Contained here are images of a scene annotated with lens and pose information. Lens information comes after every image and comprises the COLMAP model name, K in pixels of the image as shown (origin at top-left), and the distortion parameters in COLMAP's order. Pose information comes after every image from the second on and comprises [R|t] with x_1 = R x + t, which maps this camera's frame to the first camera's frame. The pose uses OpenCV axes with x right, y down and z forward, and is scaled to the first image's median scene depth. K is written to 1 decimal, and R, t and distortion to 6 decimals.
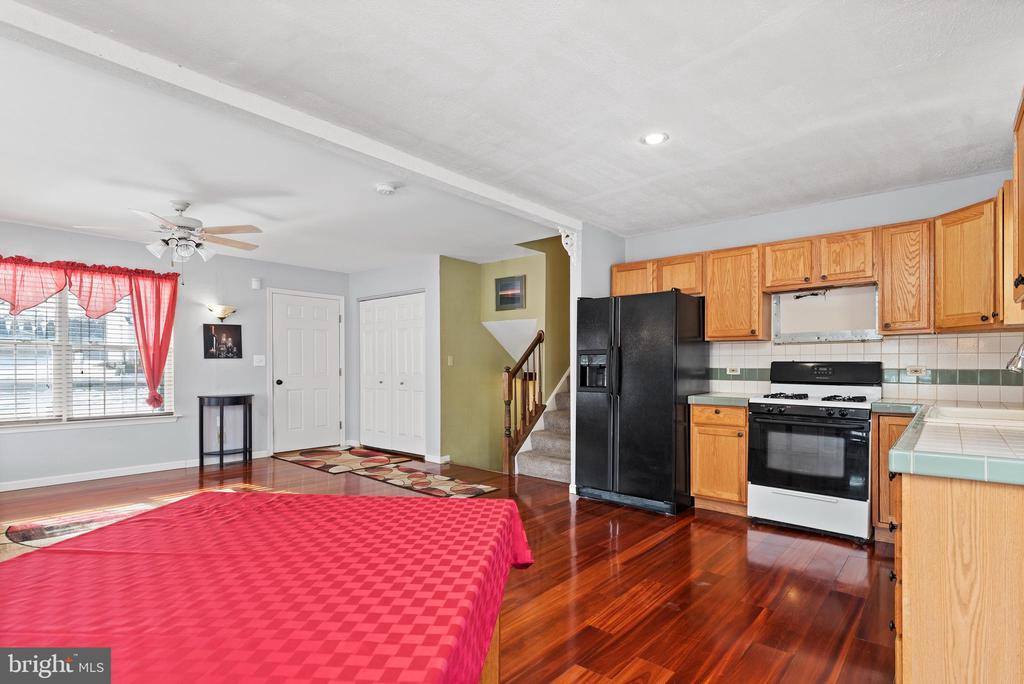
lens RADIAL K [[505.3, 0, 522.1], [0, 505.3, 367.4], [0, 0, 1]] dist [-0.000145, 0.000304]
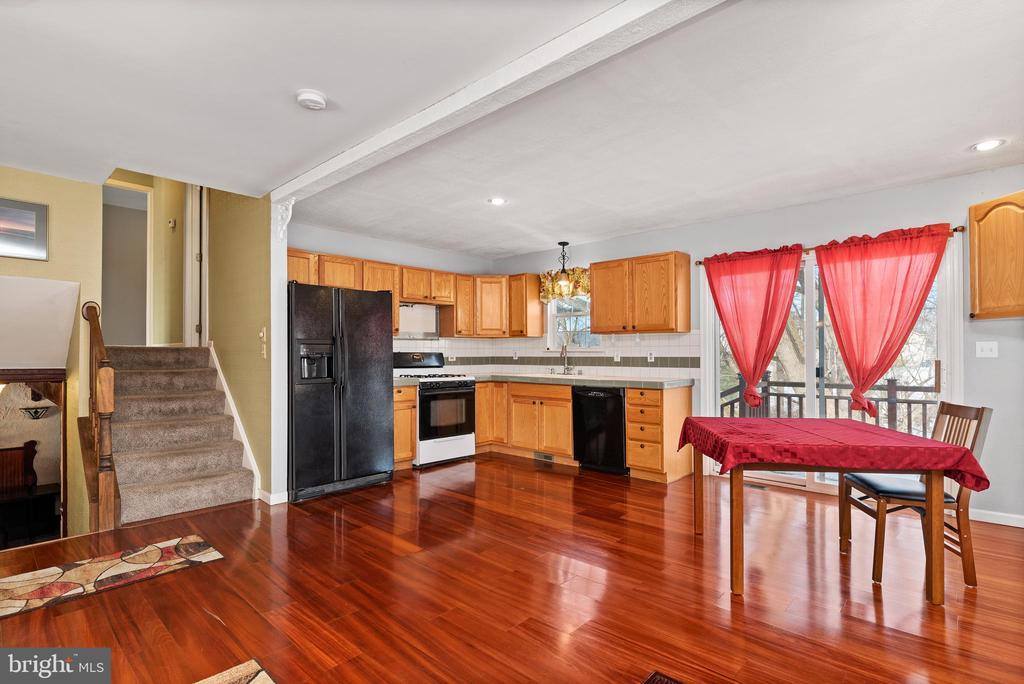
lens RADIAL K [[503.6, 0, 518.1], [0, 503.6, 347.2], [0, 0, 1]] dist [0.001700, 0.000176]
pose [[0.040482, 0.014123, 0.999080, -0.681398], [0.006430, 0.999876, -0.014394, -0.003004], [-0.999160, 0.007007, 0.040386, 0.503637]]
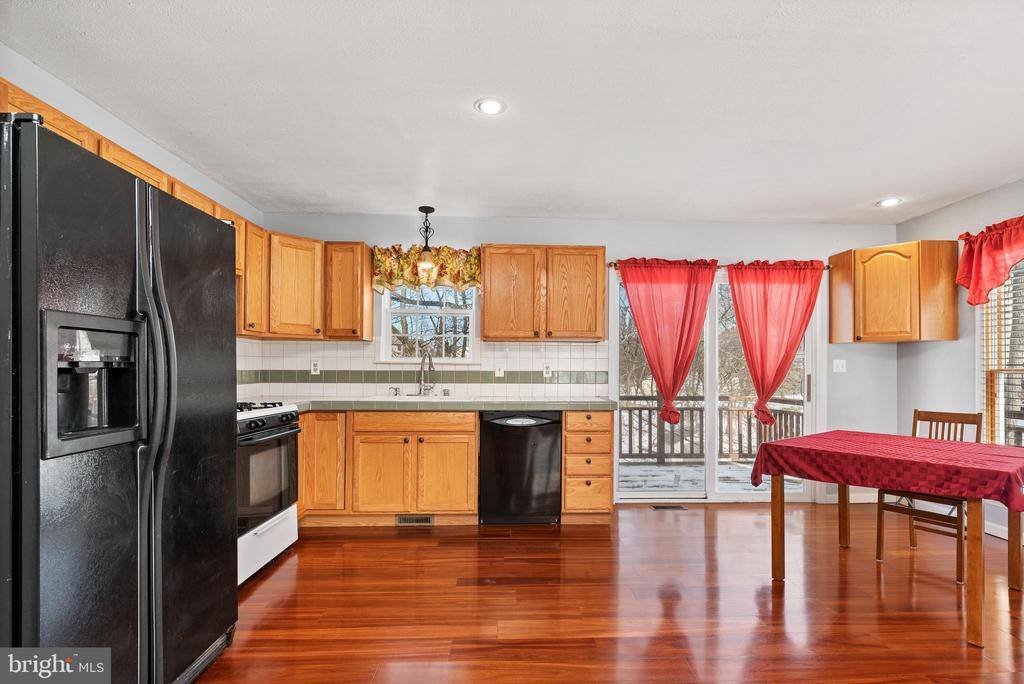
lens RADIAL K [[509.4, 0, 527.4], [0, 509.4, 362.9], [0, 0, 1]] dist [0.000457, -0.000056]
pose [[-0.682467, 0.005420, 0.730896, -0.239511], [-0.000986, 0.999965, -0.008336, -0.002677], [-0.730915, -0.006409, -0.682438, 0.881143]]
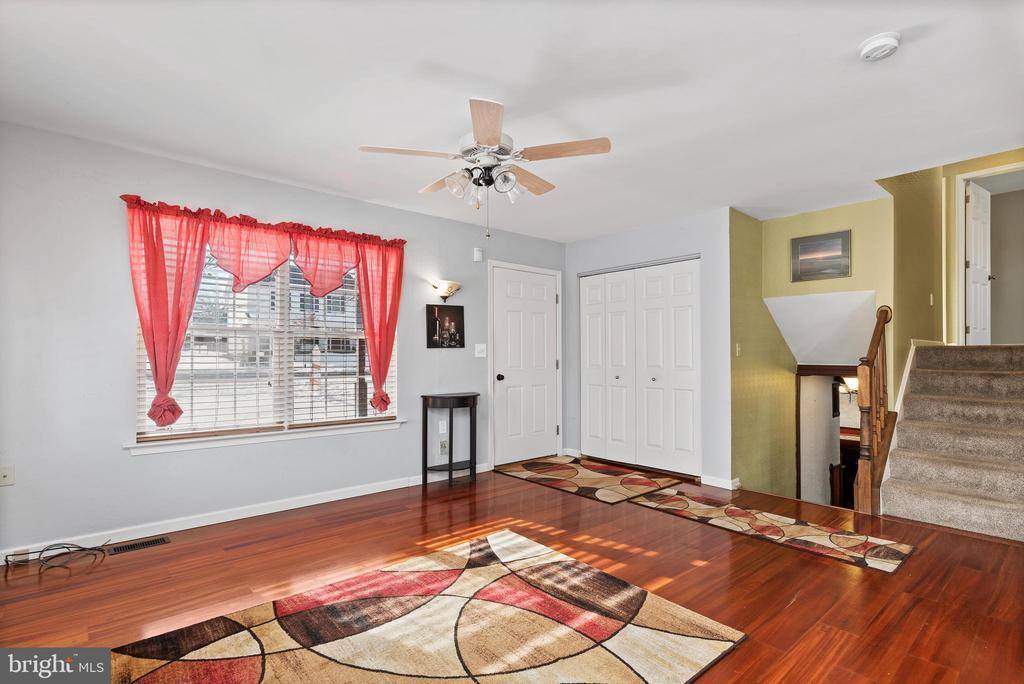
lens RADIAL K [[499.3, 0, 527.1], [0, 499.3, 351.9], [0, 0, 1]] dist [-0.000939, -0.000179]
pose [[0.990354, -0.004100, -0.138497, -0.422642], [0.002492, 0.999927, -0.011787, -0.002338], [0.138535, 0.011328, 0.990293, 0.282619]]
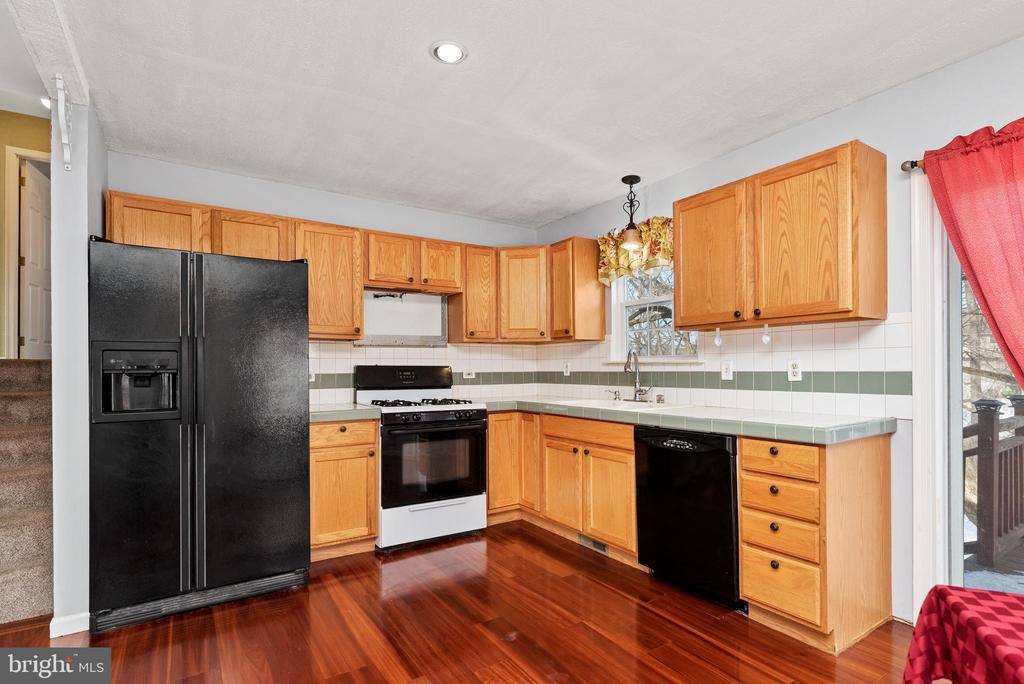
lens RADIAL K [[505.3, 0, 522.1], [0, 505.3, 367.4], [0, 0, 1]] dist [-0.000145, 0.000304]
pose [[0.269571, 0.001961, 0.962978, -0.226737], [0.009967, 0.999939, -0.004826, -0.000894], [-0.962929, 0.010899, 0.269535, 0.405800]]
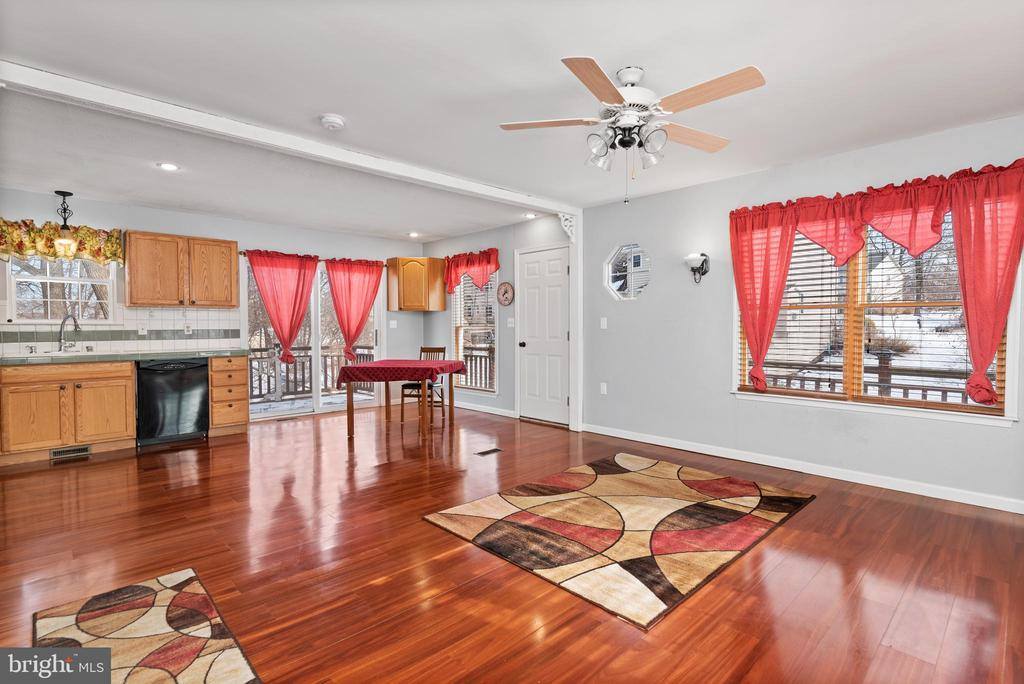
lens RADIAL K [[505.0, 0, 527.9], [0, 505.0, 338.3], [0, 0, 1]] dist [0.001594, 0.000165]
pose [[-0.996169, -0.000240, 0.087452, -0.484282], [0.002701, 0.999435, 0.033514, -0.012487], [-0.087410, 0.033621, -0.995605, 1.321124]]
